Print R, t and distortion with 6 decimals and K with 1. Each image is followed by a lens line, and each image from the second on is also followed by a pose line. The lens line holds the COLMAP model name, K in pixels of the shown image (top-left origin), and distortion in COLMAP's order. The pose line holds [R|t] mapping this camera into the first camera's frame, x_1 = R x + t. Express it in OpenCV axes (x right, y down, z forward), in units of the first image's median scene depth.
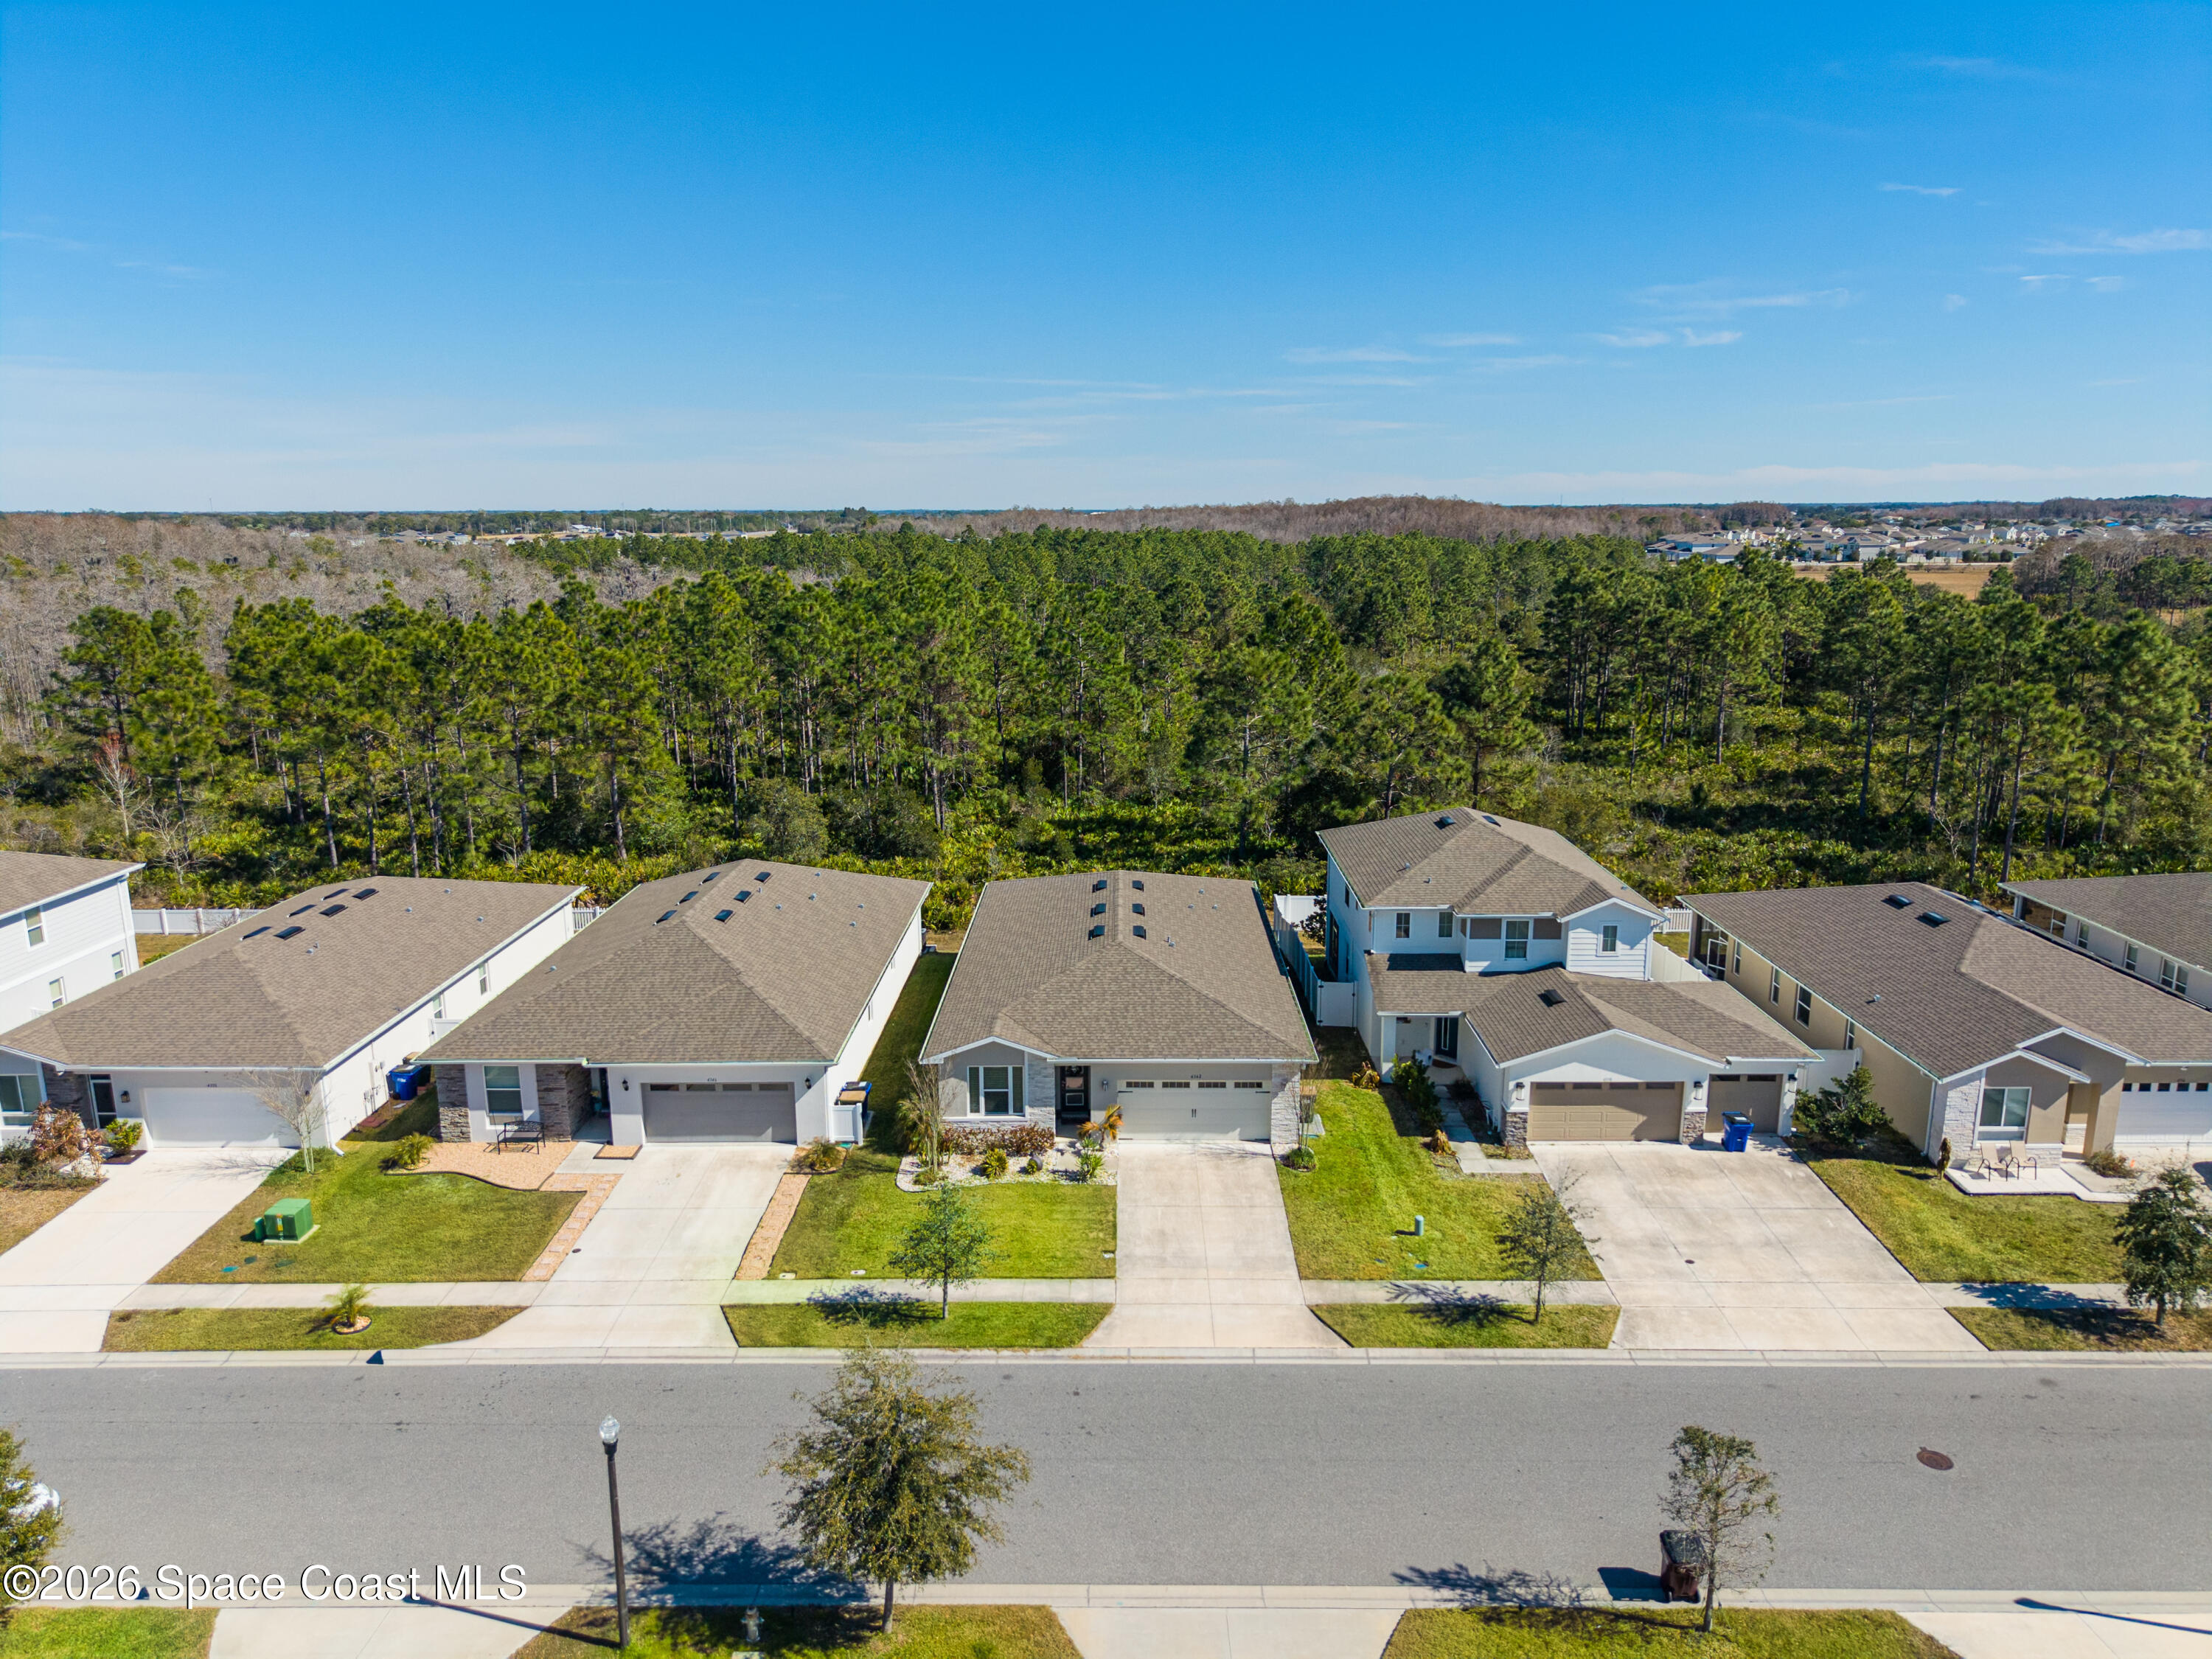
lens RADIAL K [[1524.9, 0, 1102.5], [0, 1524.9, 822.0], [0, 0, 1]] dist [-0.005782, -0.008869]
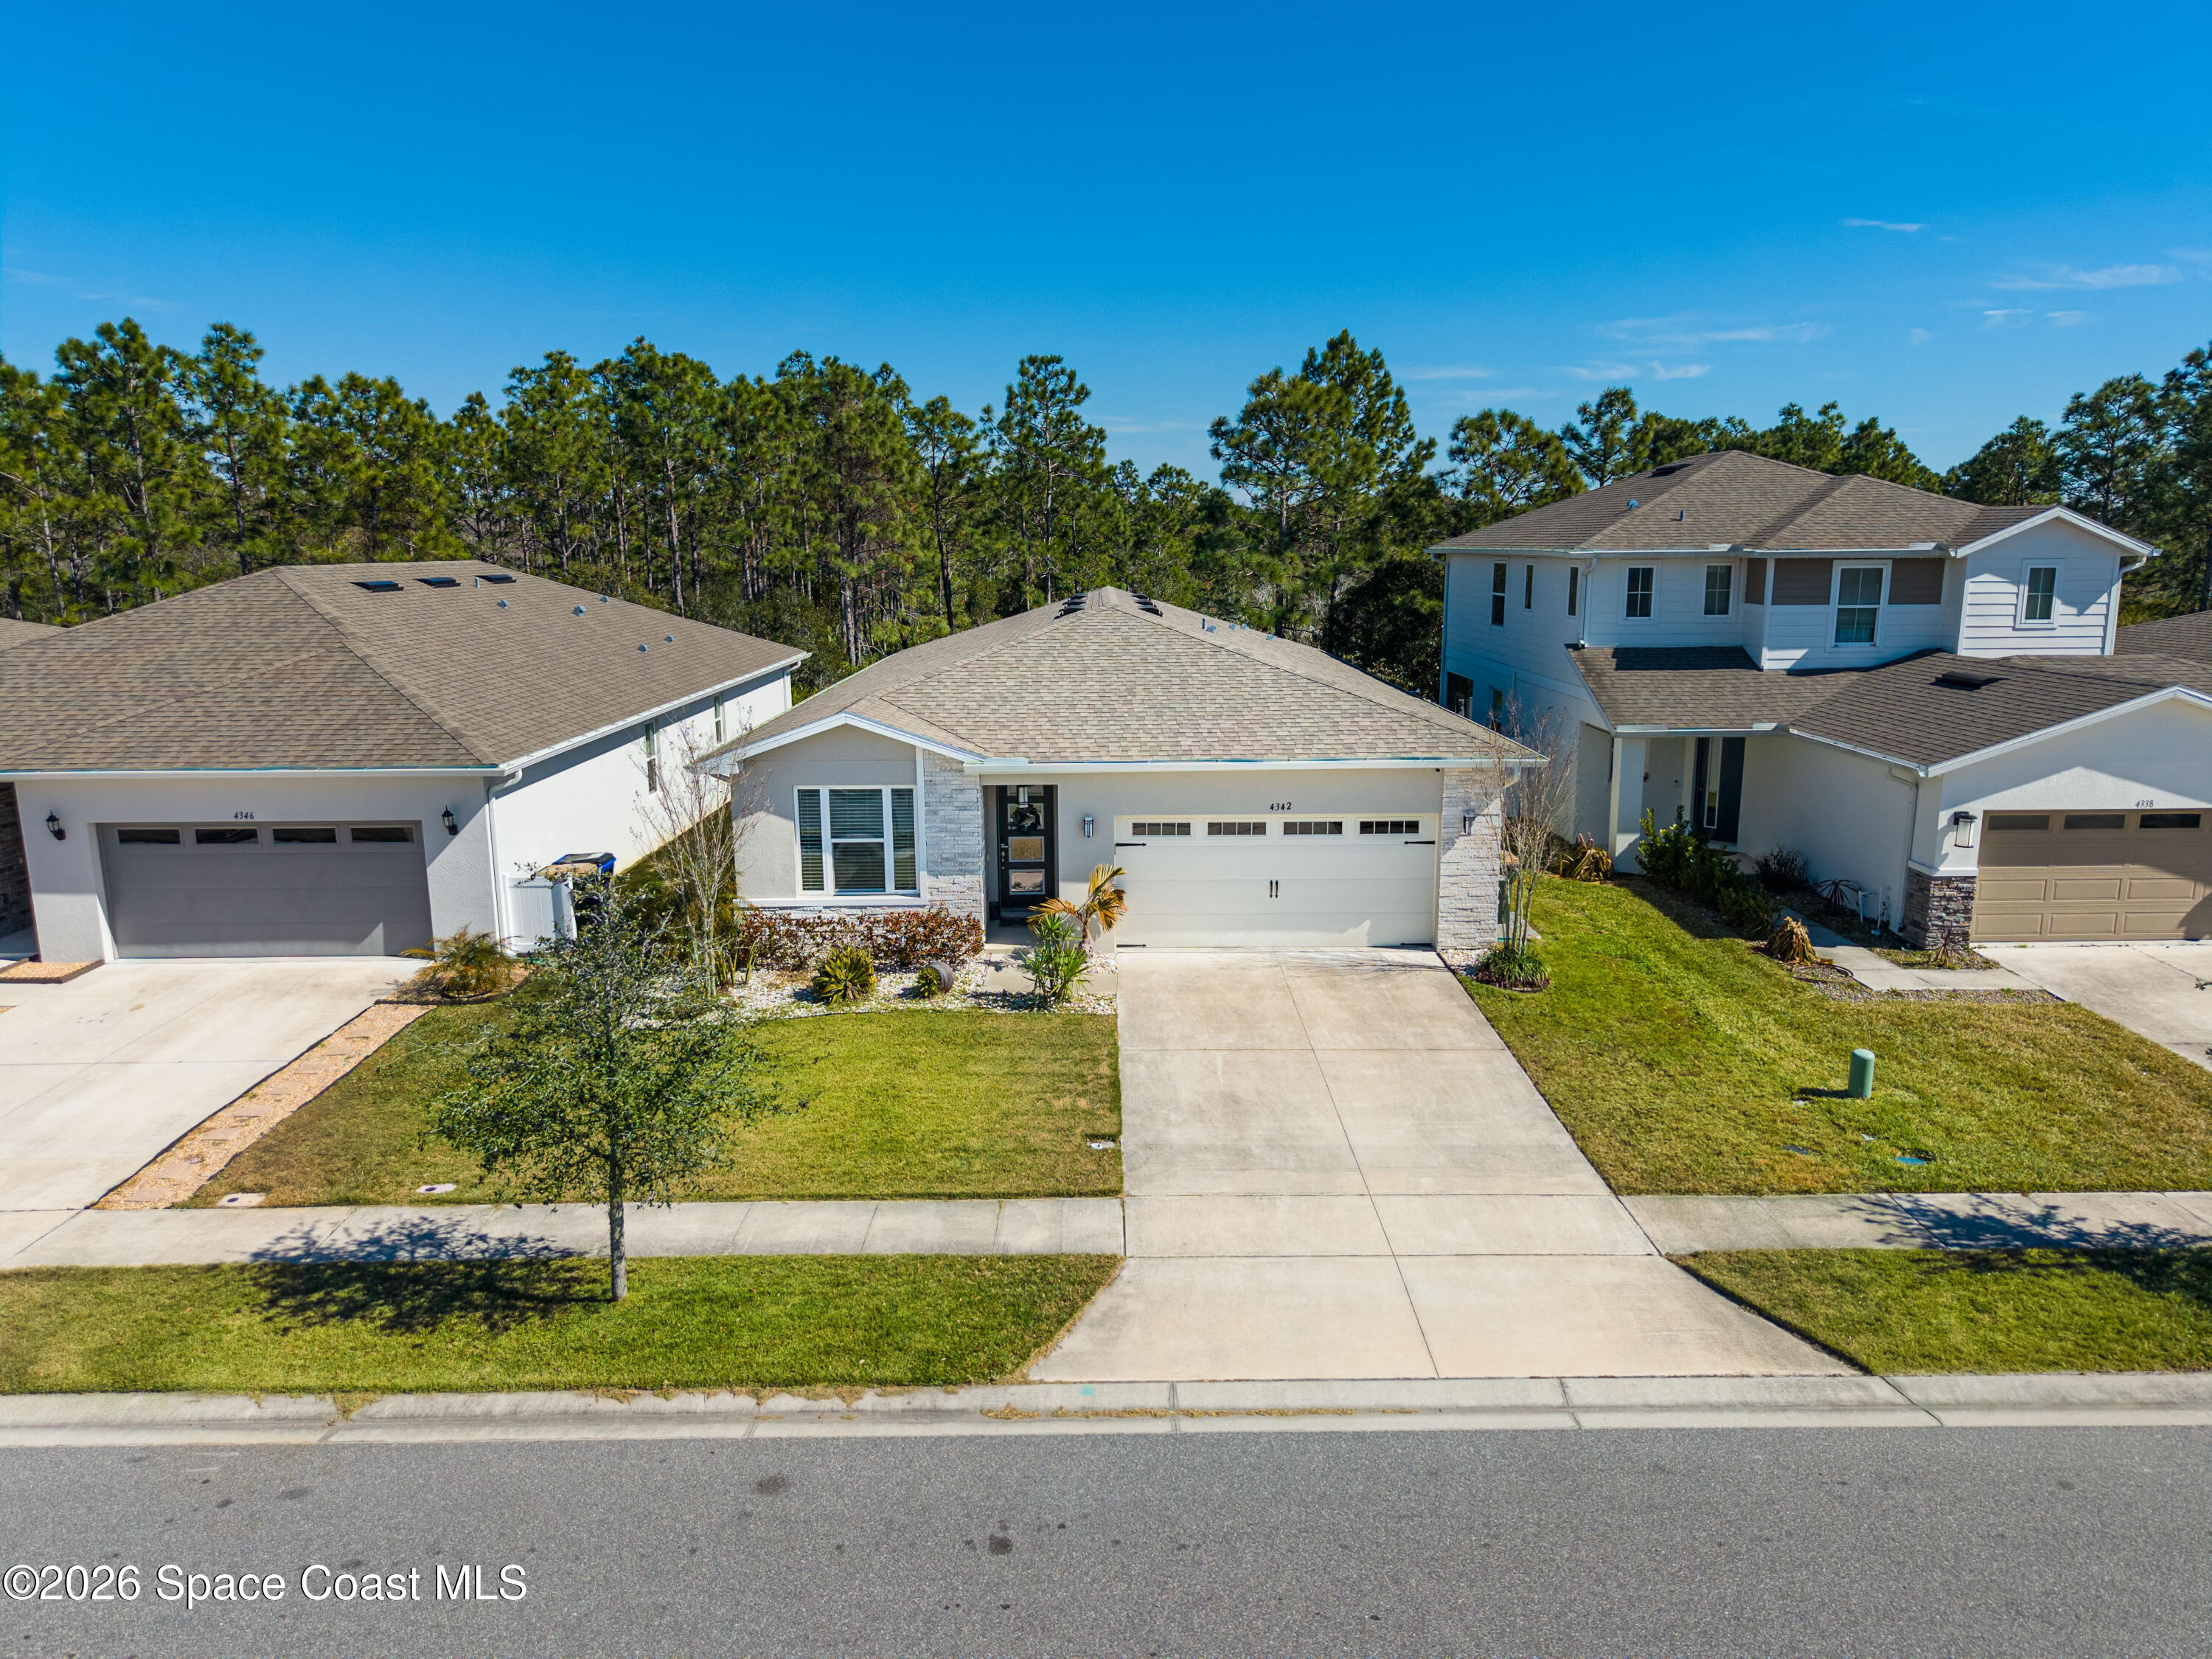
lens RADIAL K [[1524.9, 0, 1108.6], [0, 1524.9, 840.3], [0, 0, 1]] dist [-0.005782, -0.008869]
pose [[0.999777, -0.004938, 0.020520, -0.001824], [0.005180, 0.999917, -0.011759, 0.185629], [-0.020461, 0.011863, 0.999720, 0.536507]]
